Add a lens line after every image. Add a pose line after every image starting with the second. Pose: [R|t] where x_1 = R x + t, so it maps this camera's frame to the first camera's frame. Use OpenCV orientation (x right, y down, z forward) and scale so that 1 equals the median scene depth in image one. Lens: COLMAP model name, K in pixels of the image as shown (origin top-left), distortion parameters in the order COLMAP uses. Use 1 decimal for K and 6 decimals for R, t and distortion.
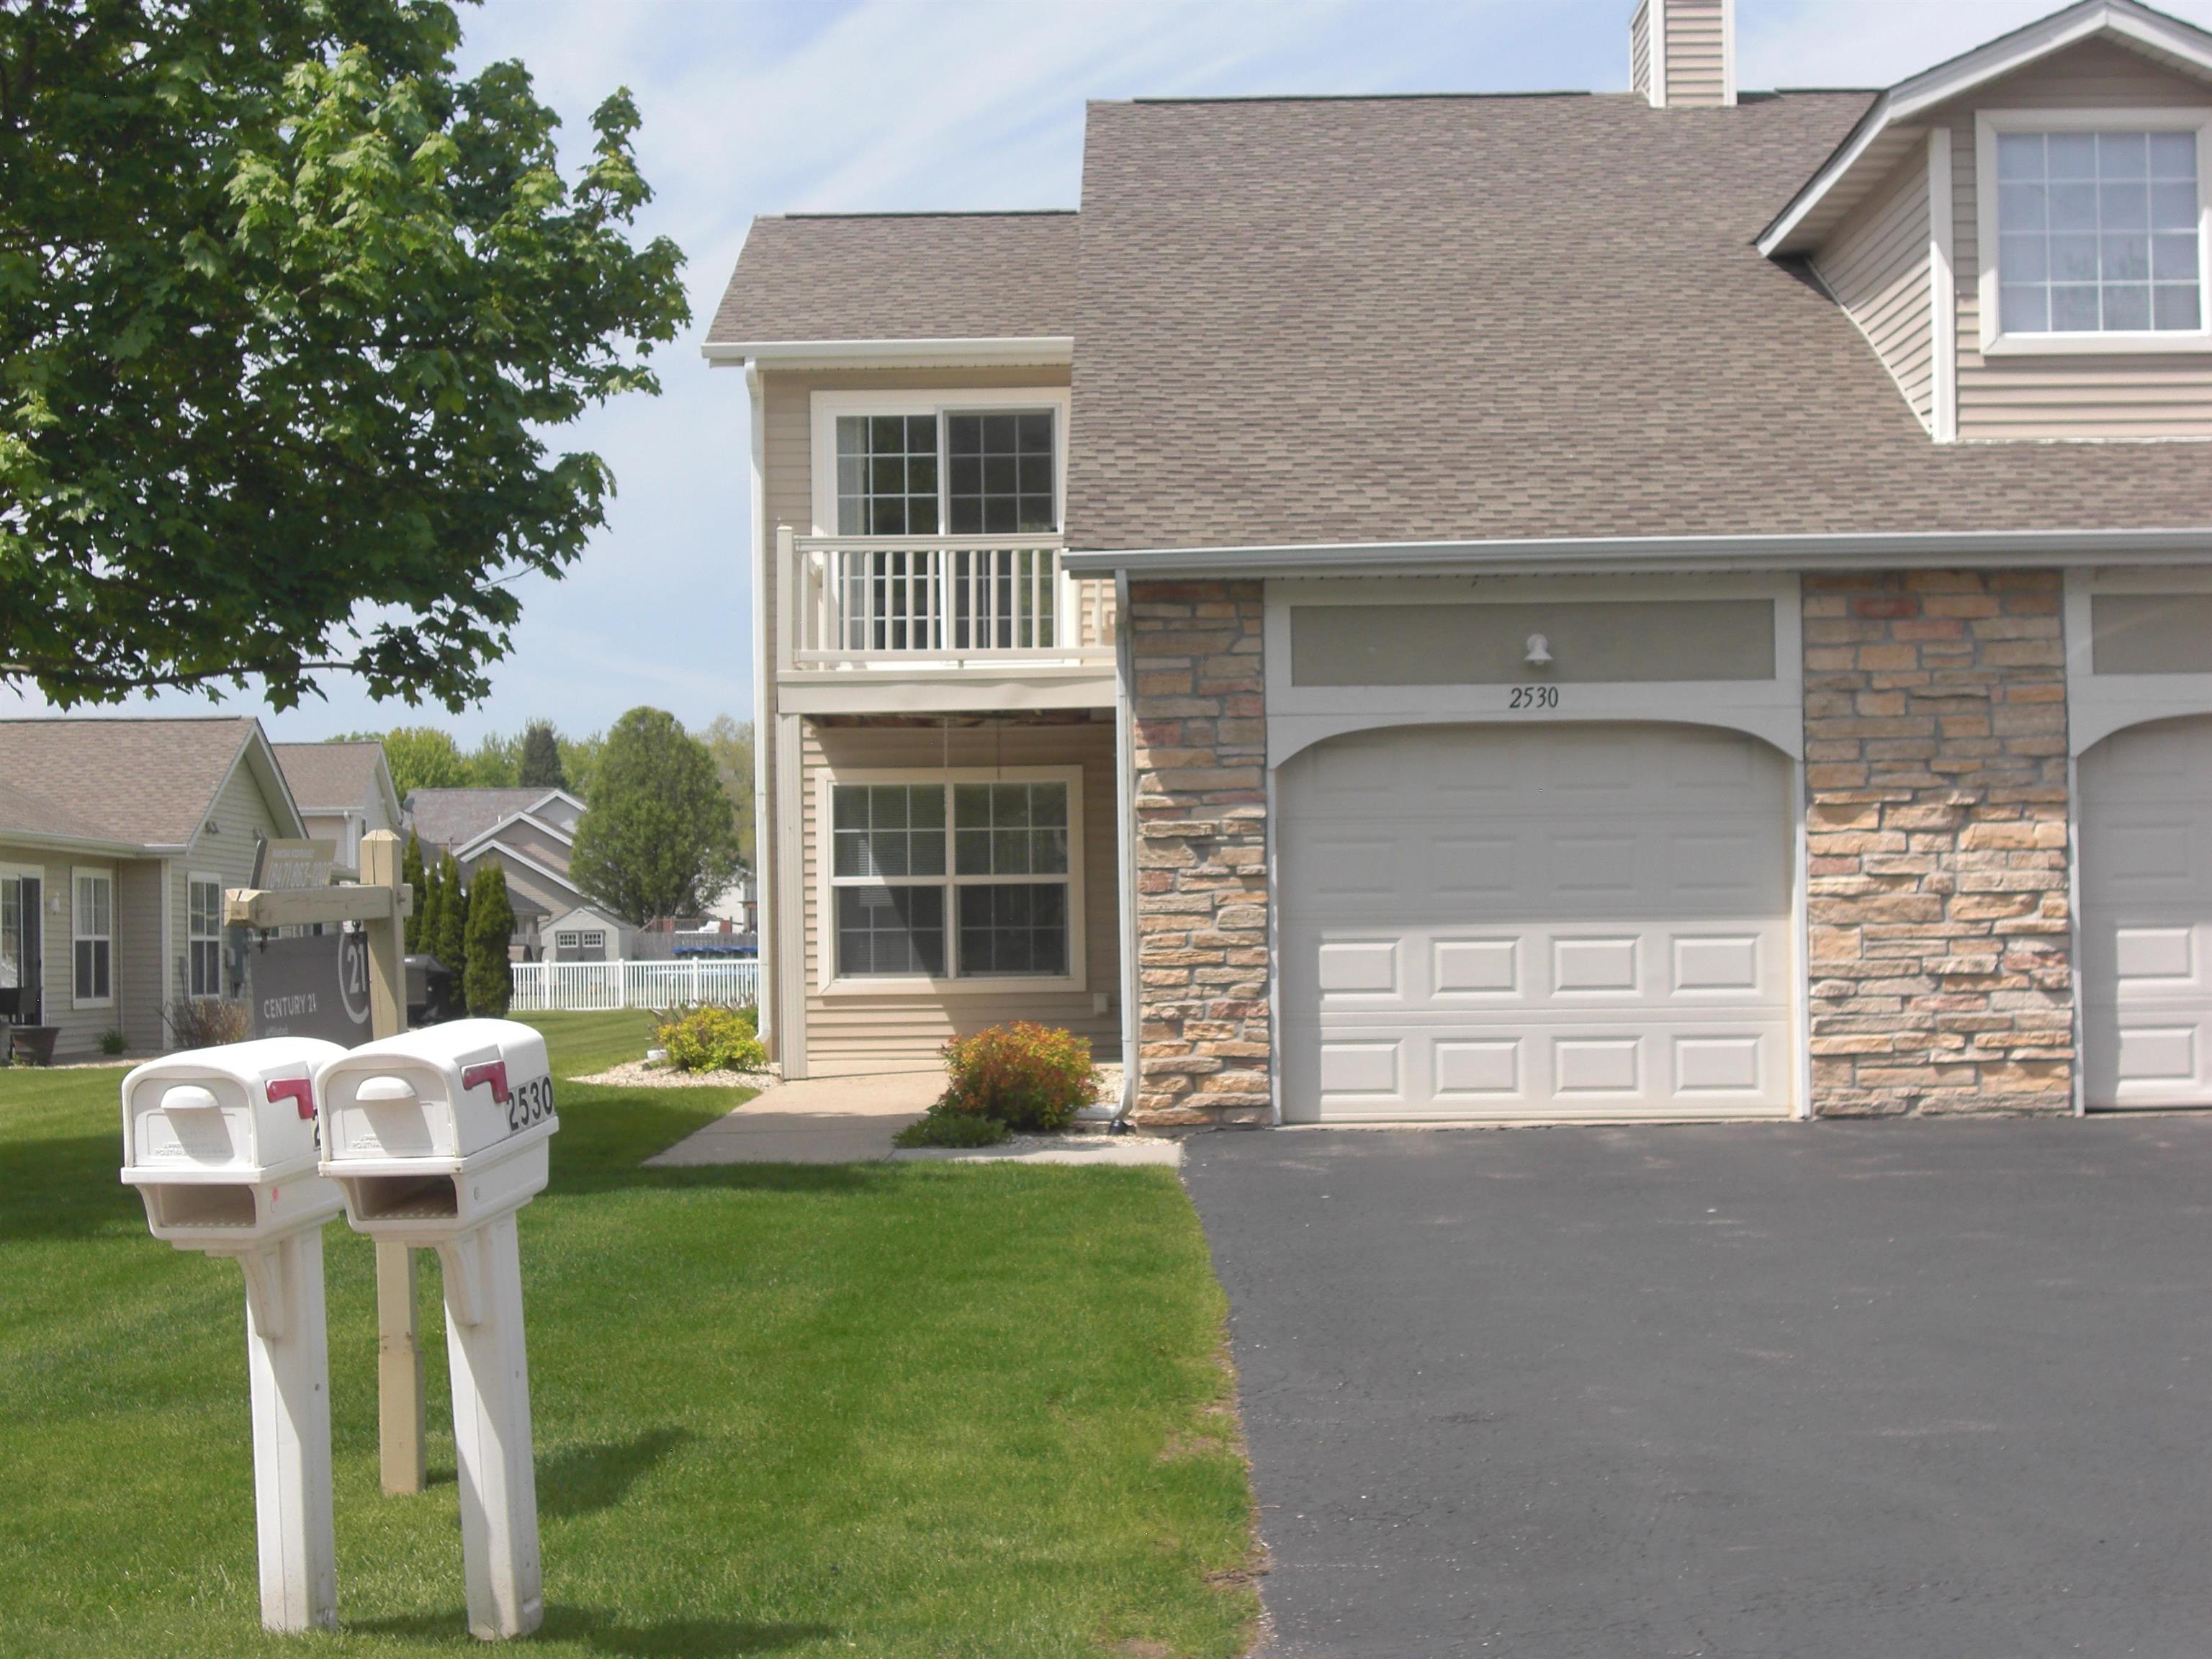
lens RADIAL K [[4027.7, 0, 1106.0], [0, 4027.7, 829.5], [0, 0, 1]] dist [0.007366, -0.316629]
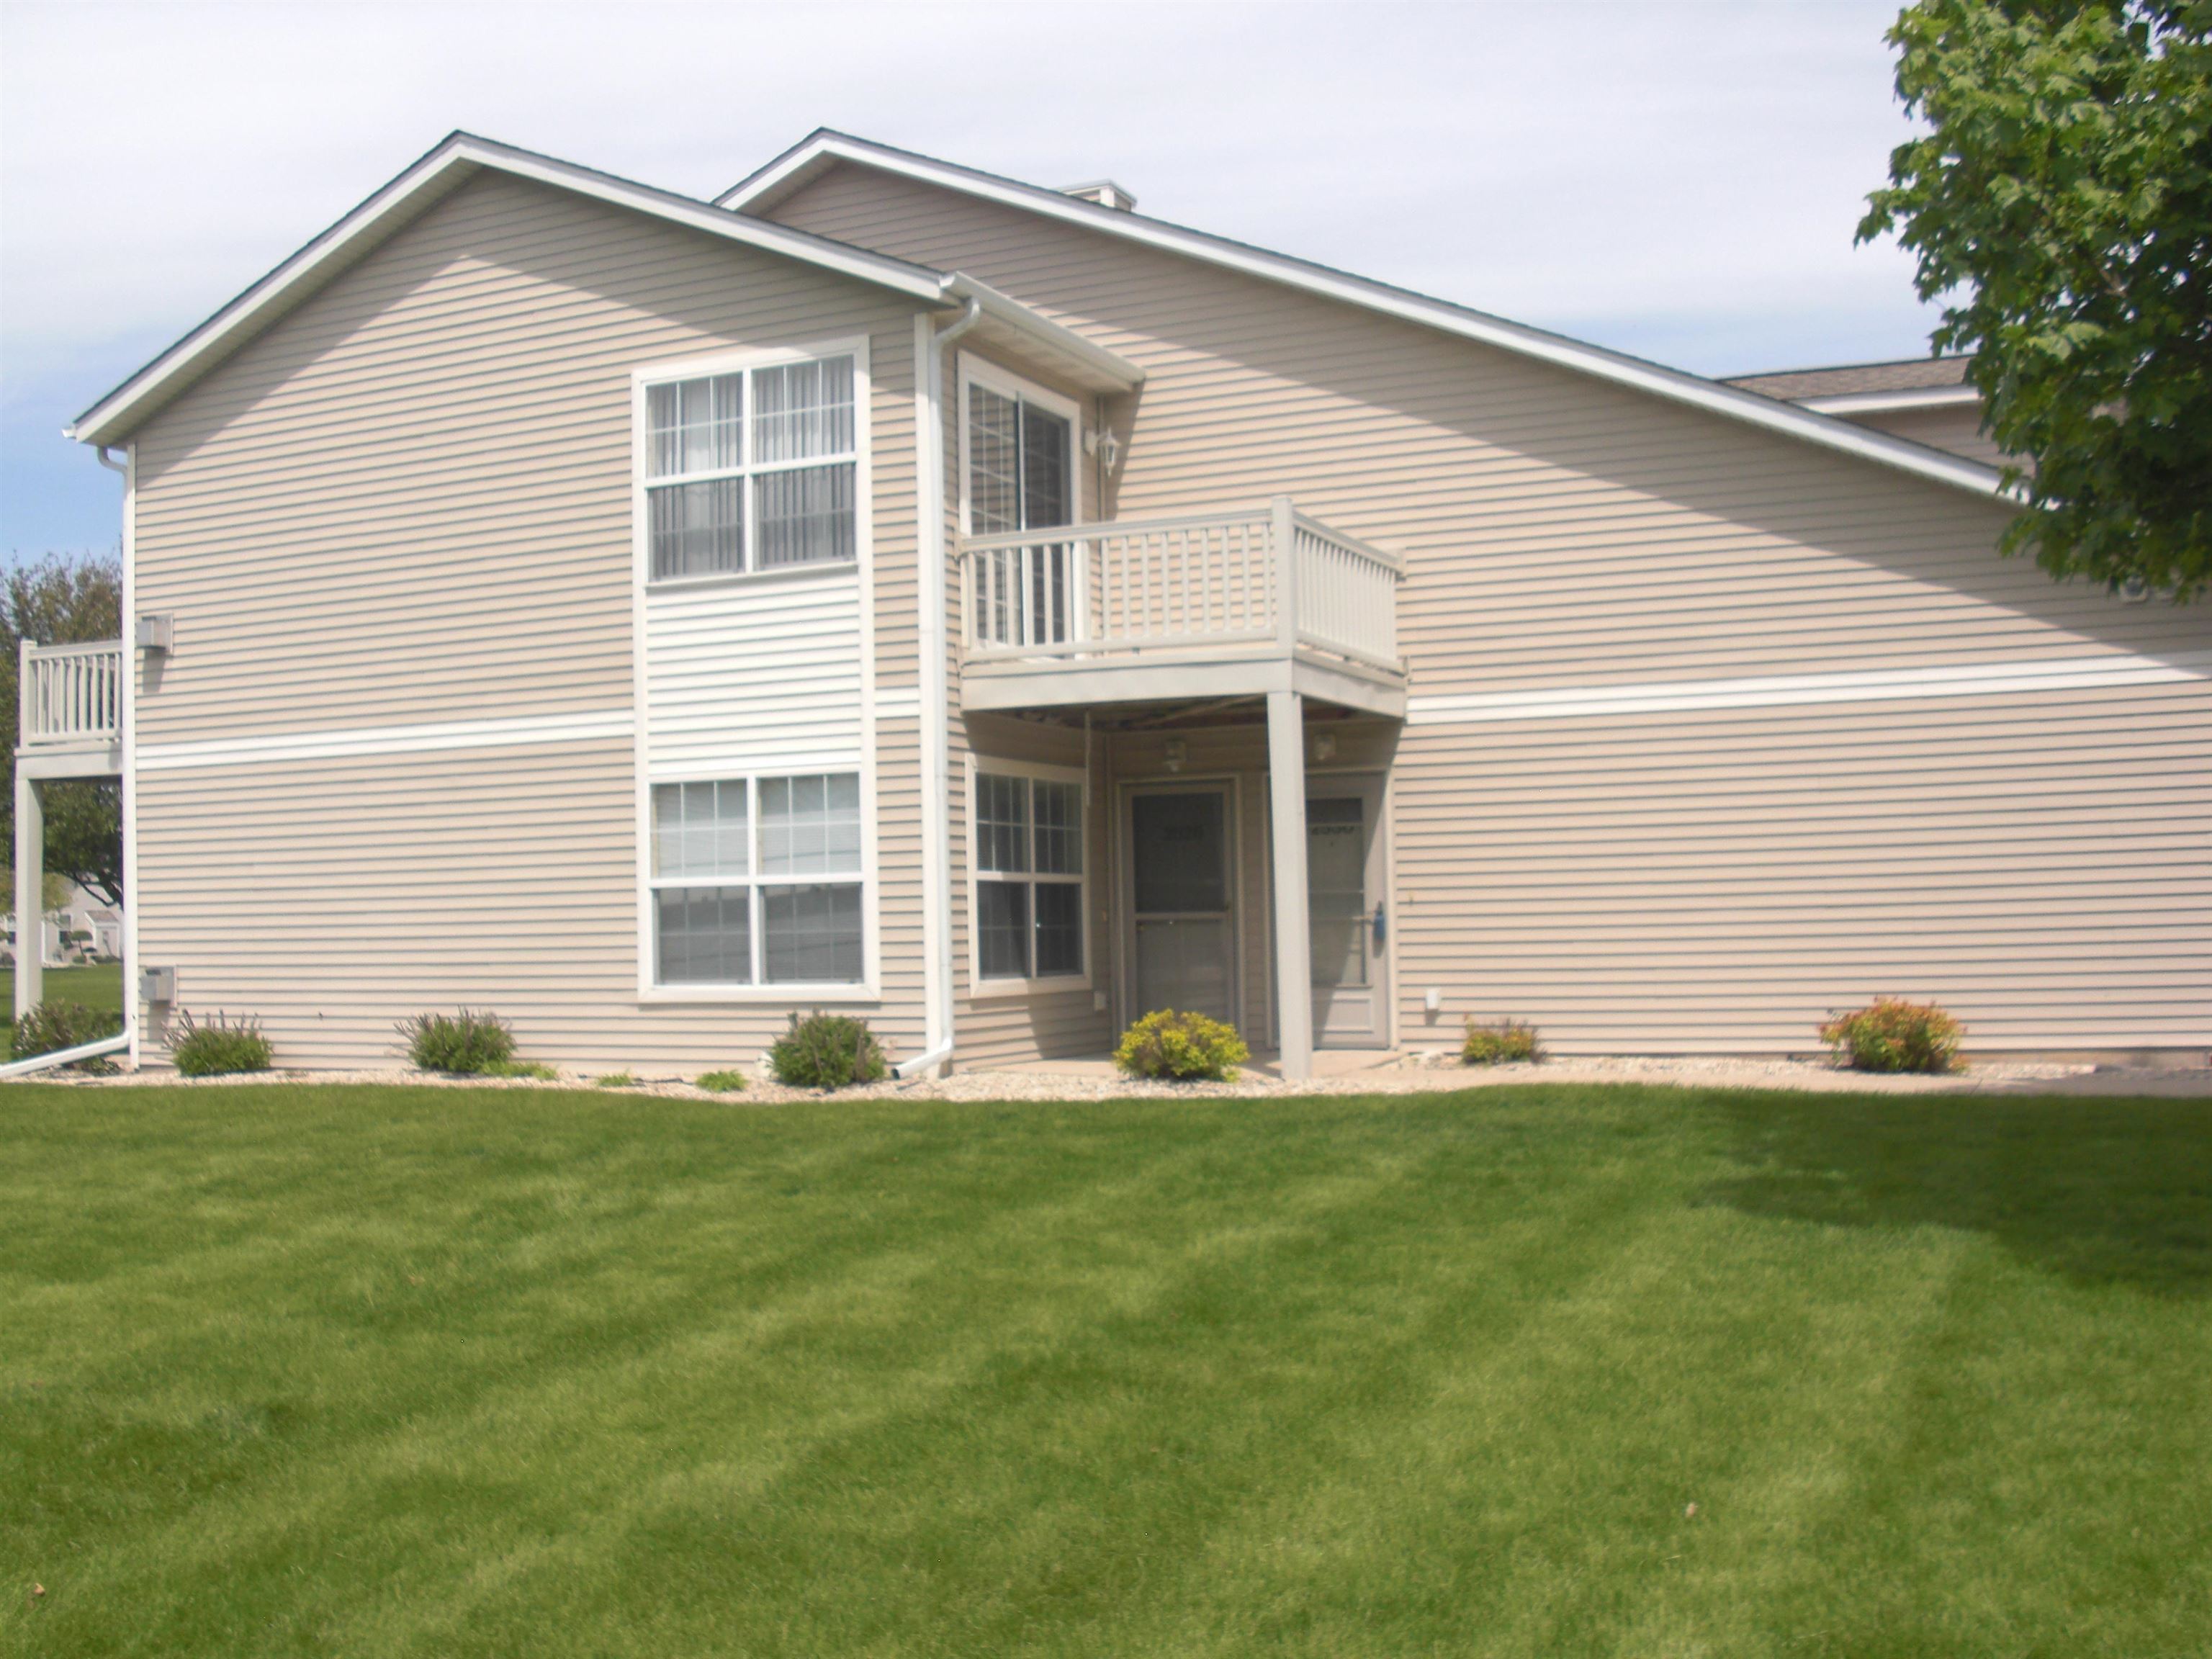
lens RADIAL K [[2329.1, 0, 1095.2], [0, 2329.1, 840.6], [0, 0, 1]] dist [-0.209560, 0.235698]
pose [[0.412317, 0.041827, 0.910080, -0.770653], [-0.012483, 0.999111, -0.040264, 0.037007], [-0.910955, 0.005241, 0.412473, 1.068916]]
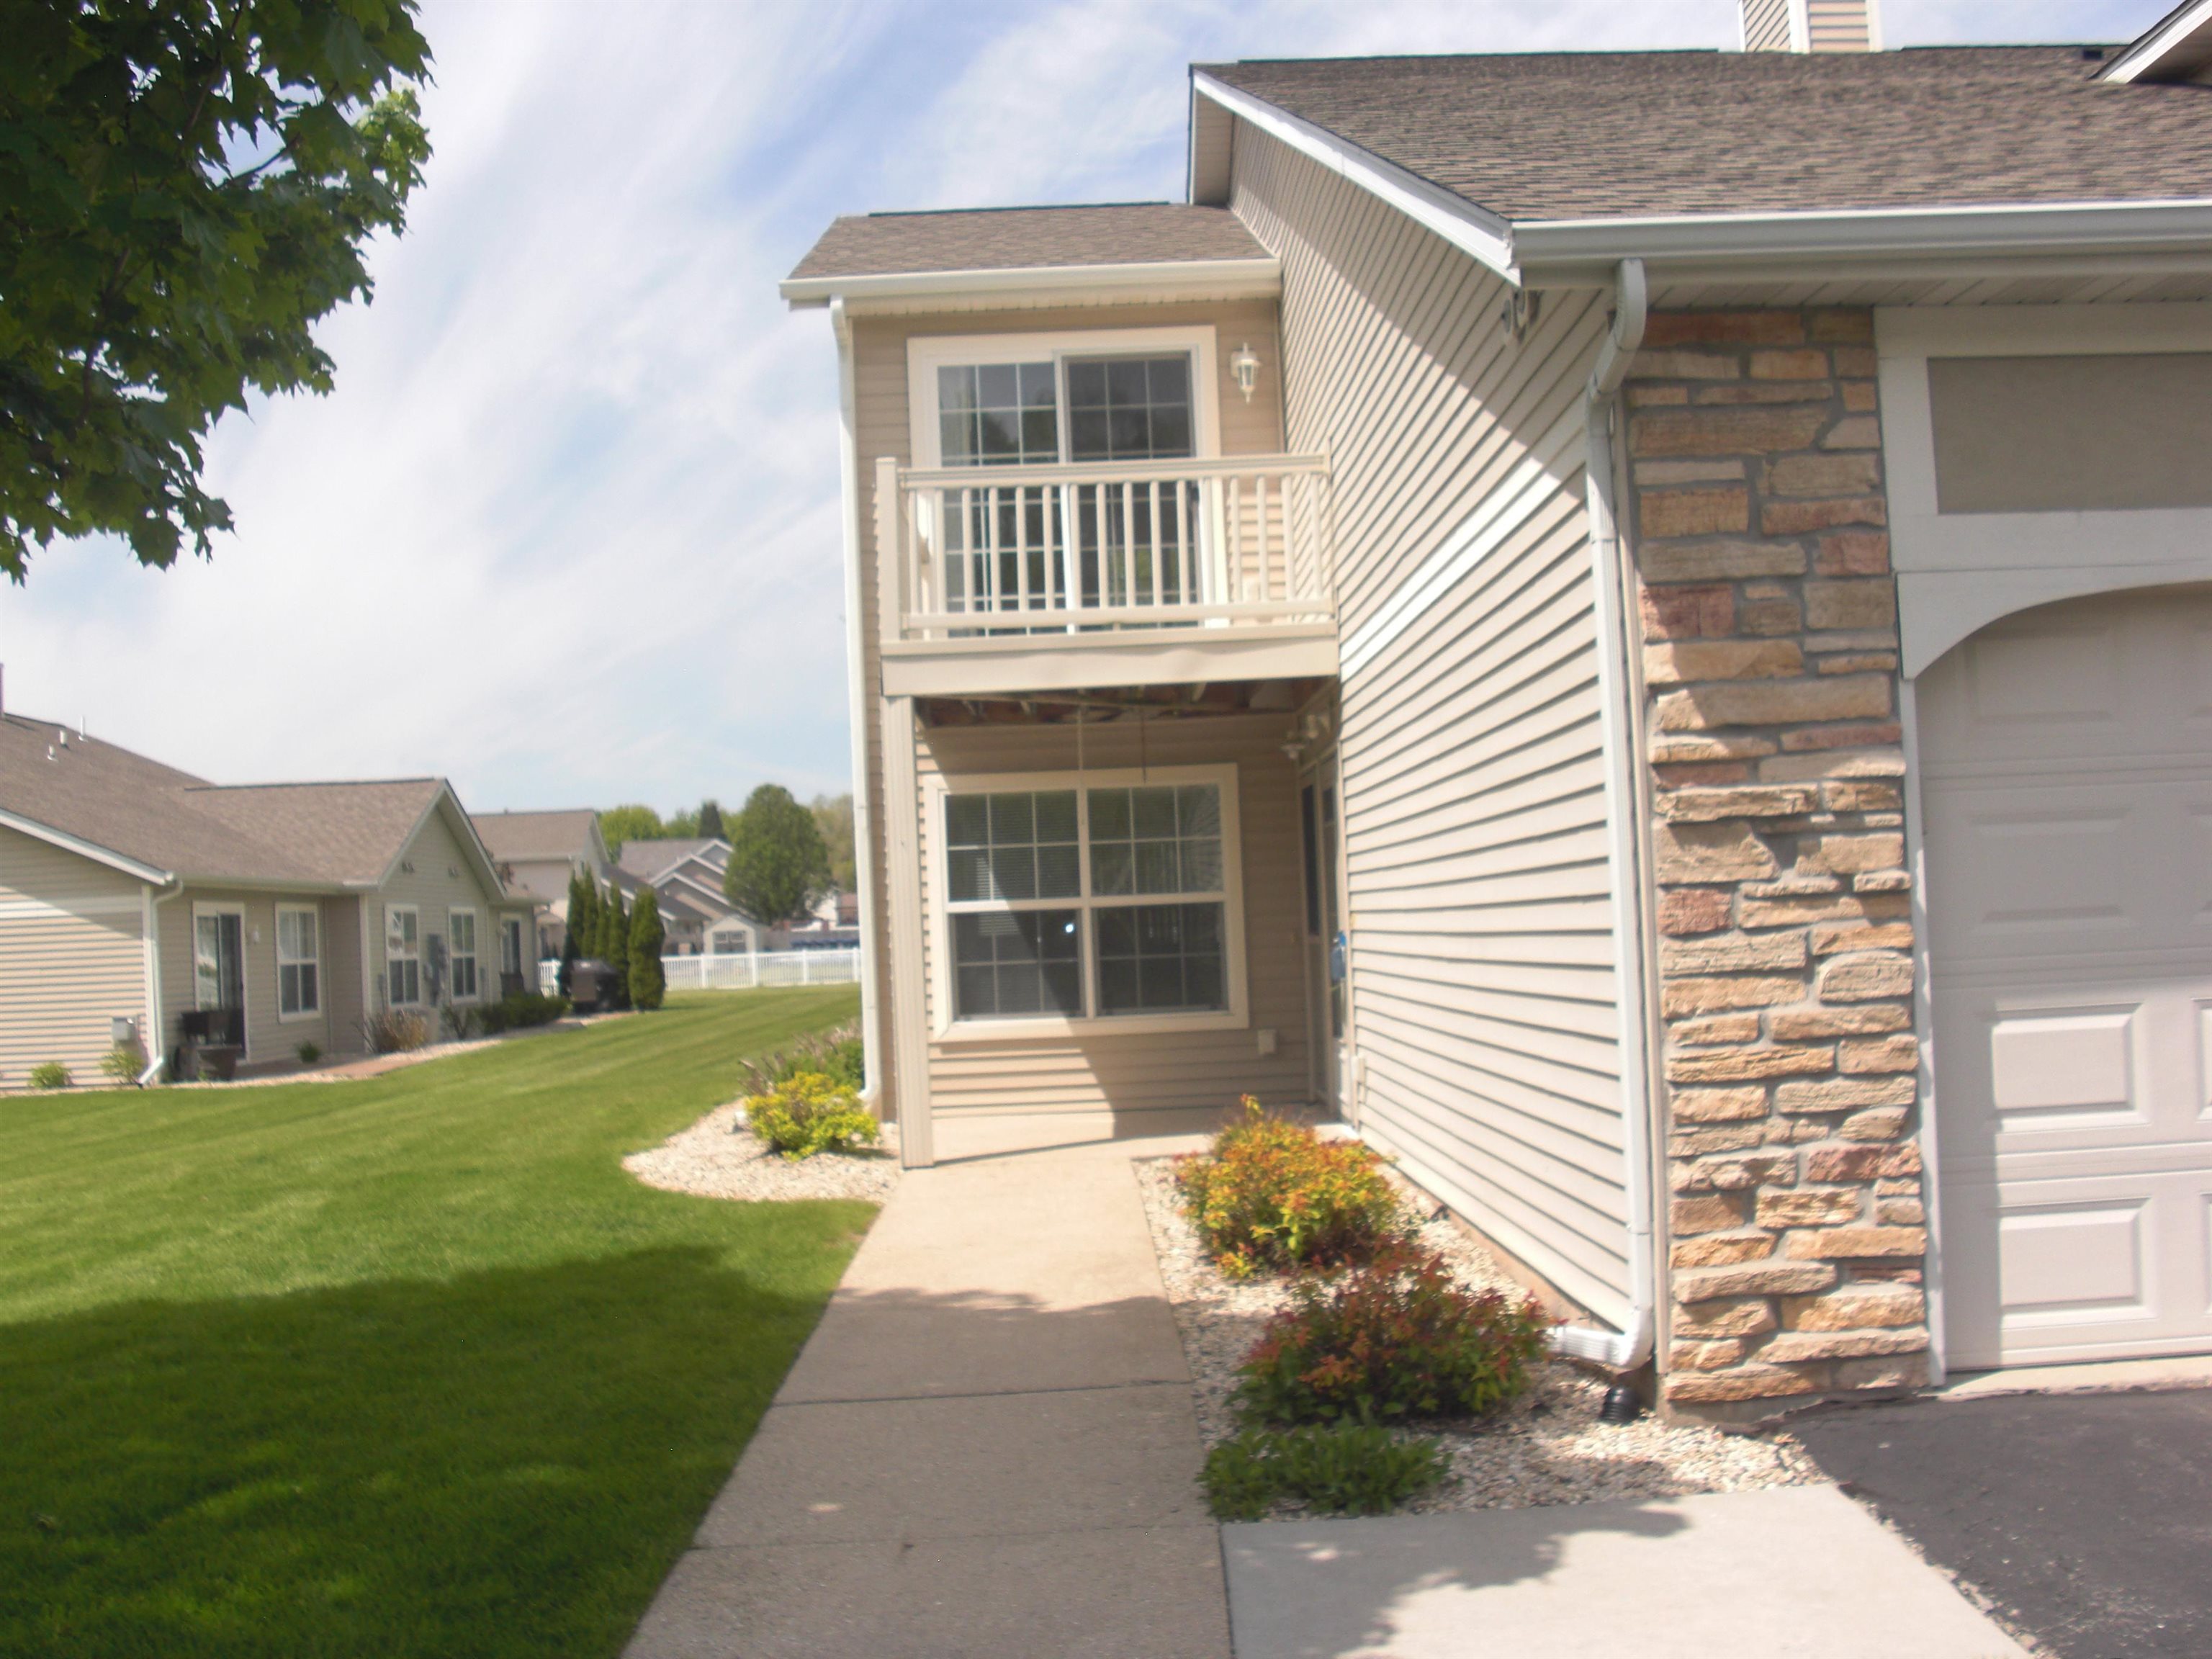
lens RADIAL K [[2337.5, 0, 1058.2], [0, 2337.5, 822.7], [0, 0, 1]] dist [-0.178796, -0.001788]
pose [[0.999585, -0.028057, 0.006599, -0.067039], [0.028151, 0.999497, -0.014615, 0.004076], [-0.006185, 0.014795, 0.999871, 0.718423]]
